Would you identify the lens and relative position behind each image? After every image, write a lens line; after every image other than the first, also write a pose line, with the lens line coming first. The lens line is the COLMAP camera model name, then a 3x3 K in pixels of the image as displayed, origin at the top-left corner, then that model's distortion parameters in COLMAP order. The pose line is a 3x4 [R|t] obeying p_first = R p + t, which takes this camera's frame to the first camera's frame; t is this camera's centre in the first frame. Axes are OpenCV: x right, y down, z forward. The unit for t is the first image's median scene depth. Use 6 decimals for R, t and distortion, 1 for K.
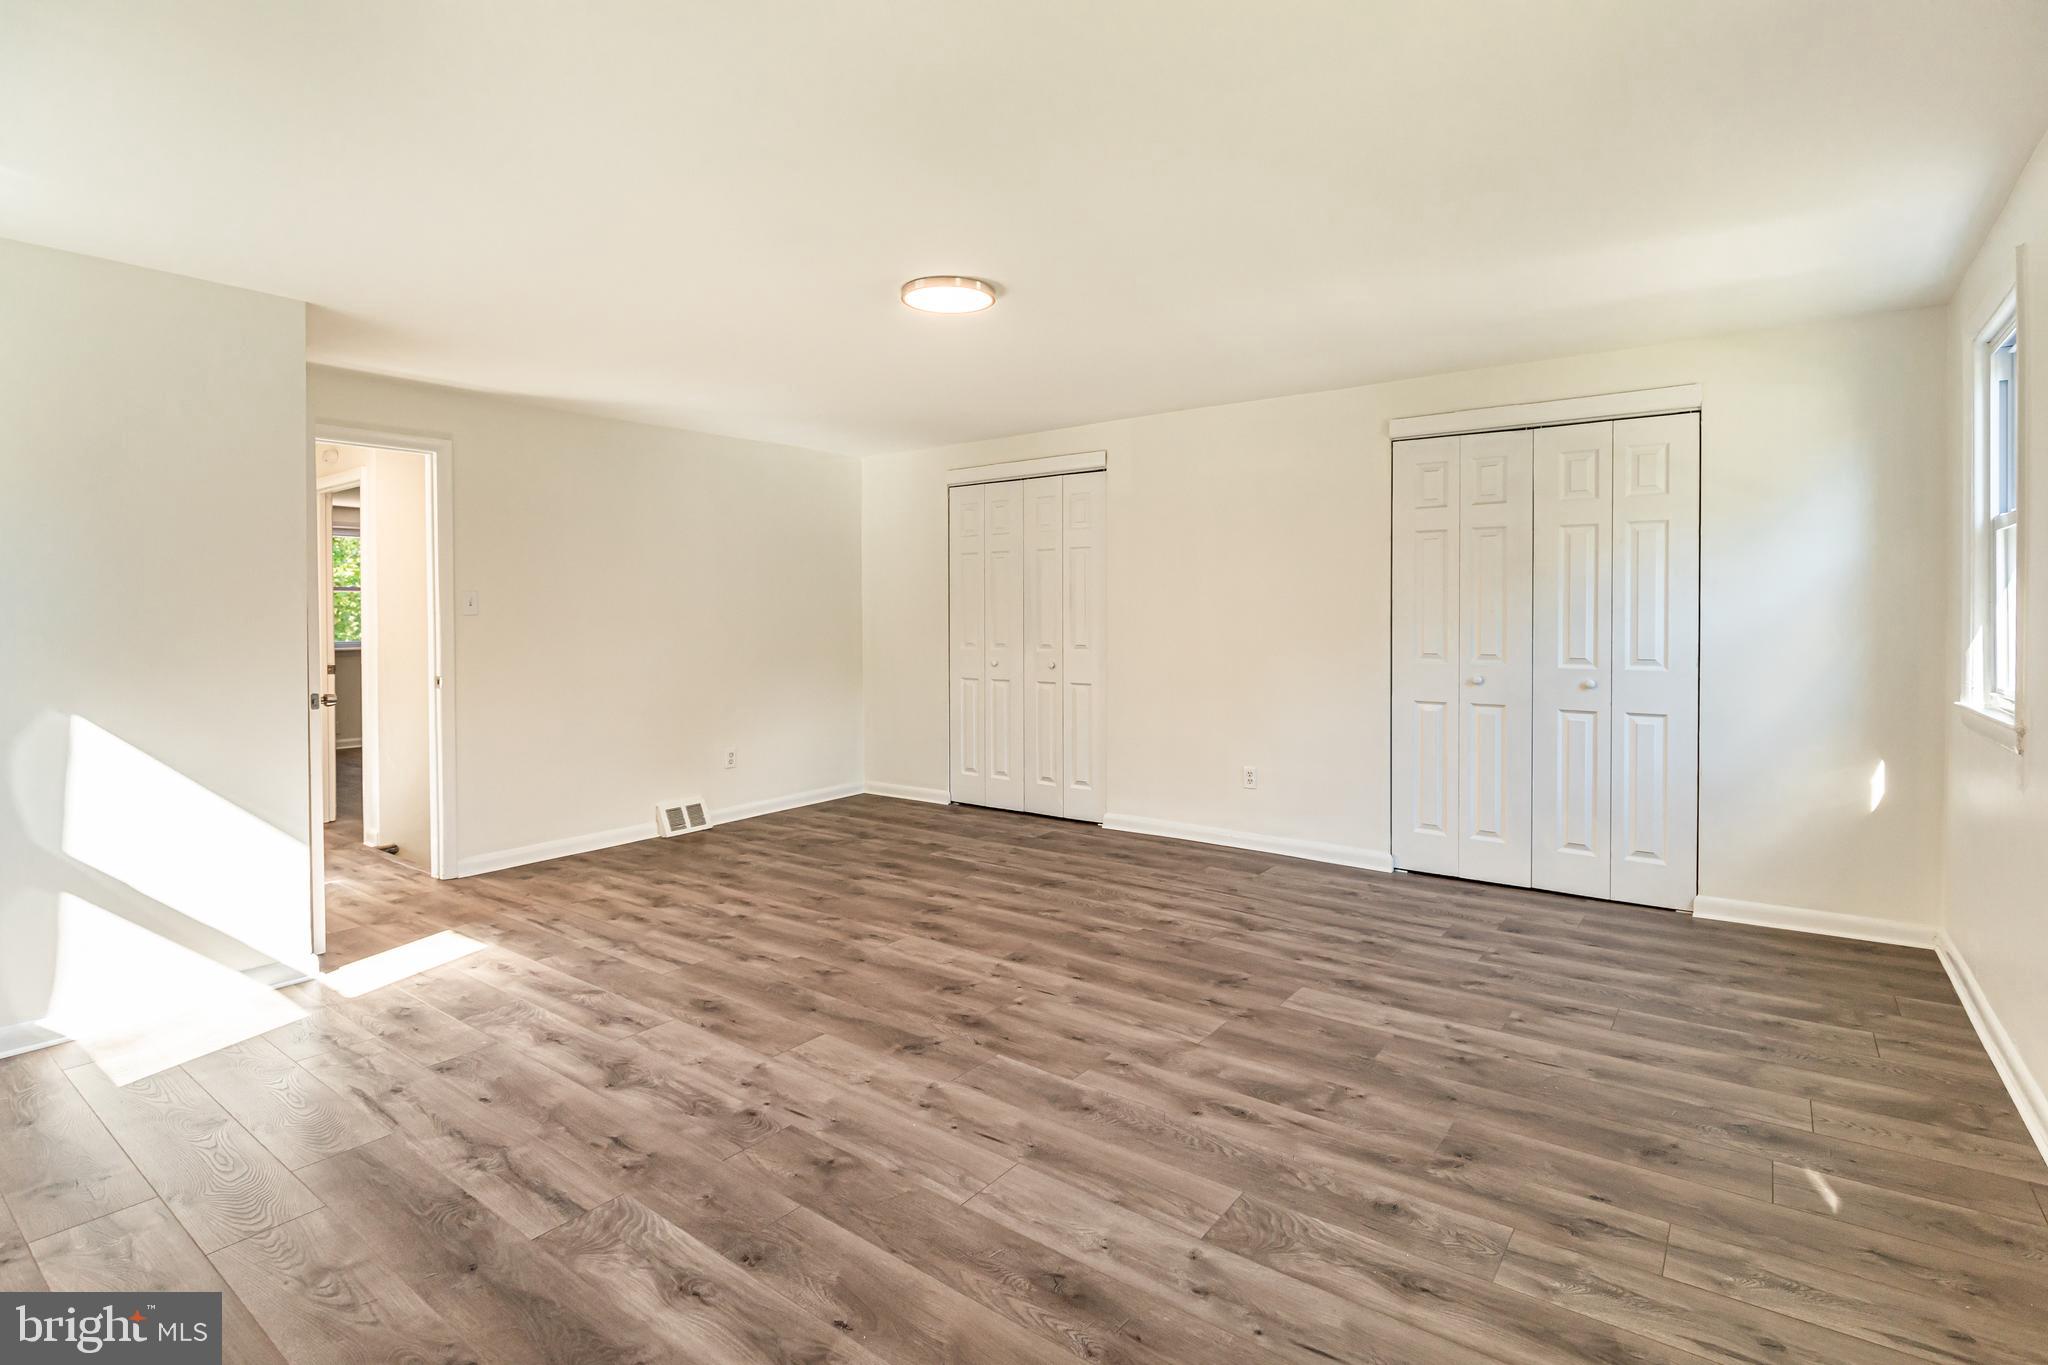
lens RADIAL K [[980.4, 0, 1064.8], [0, 980.4, 688.3], [0, 0, 1]] dist [-0.000321, -0.000390]
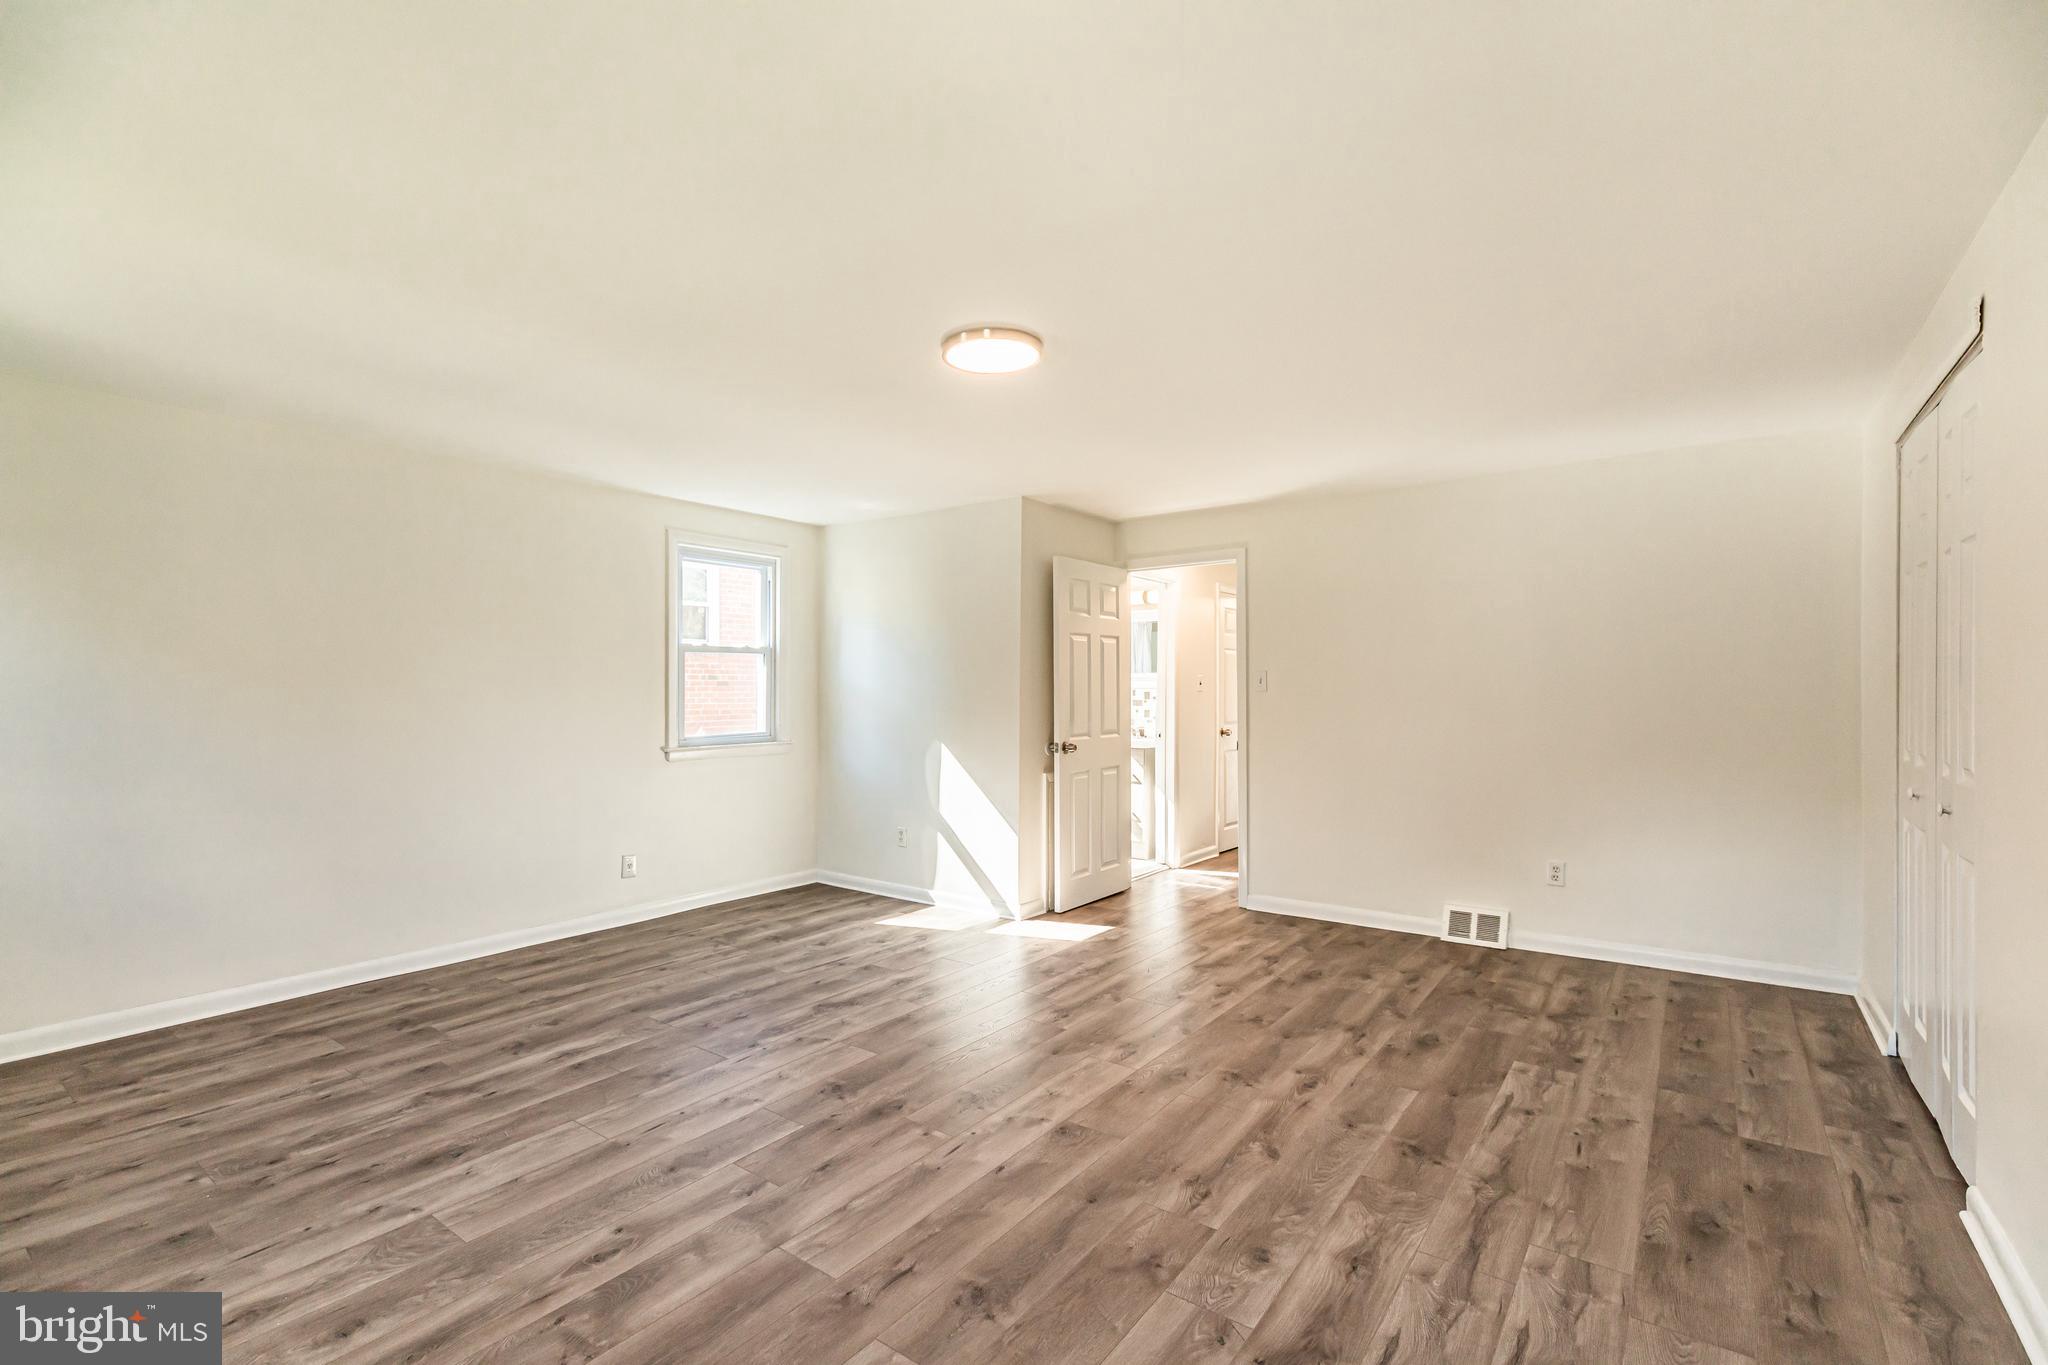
lens RADIAL K [[919.2, 0, 985.6], [0, 919.2, 687.4], [0, 0, 1]] dist [0.007108, -0.000691]
pose [[-0.032378, 0.004410, -0.999466, 0.918248], [-0.071216, 0.997438, 0.006708, -0.111514], [0.996935, 0.071395, -0.031981, 1.217369]]
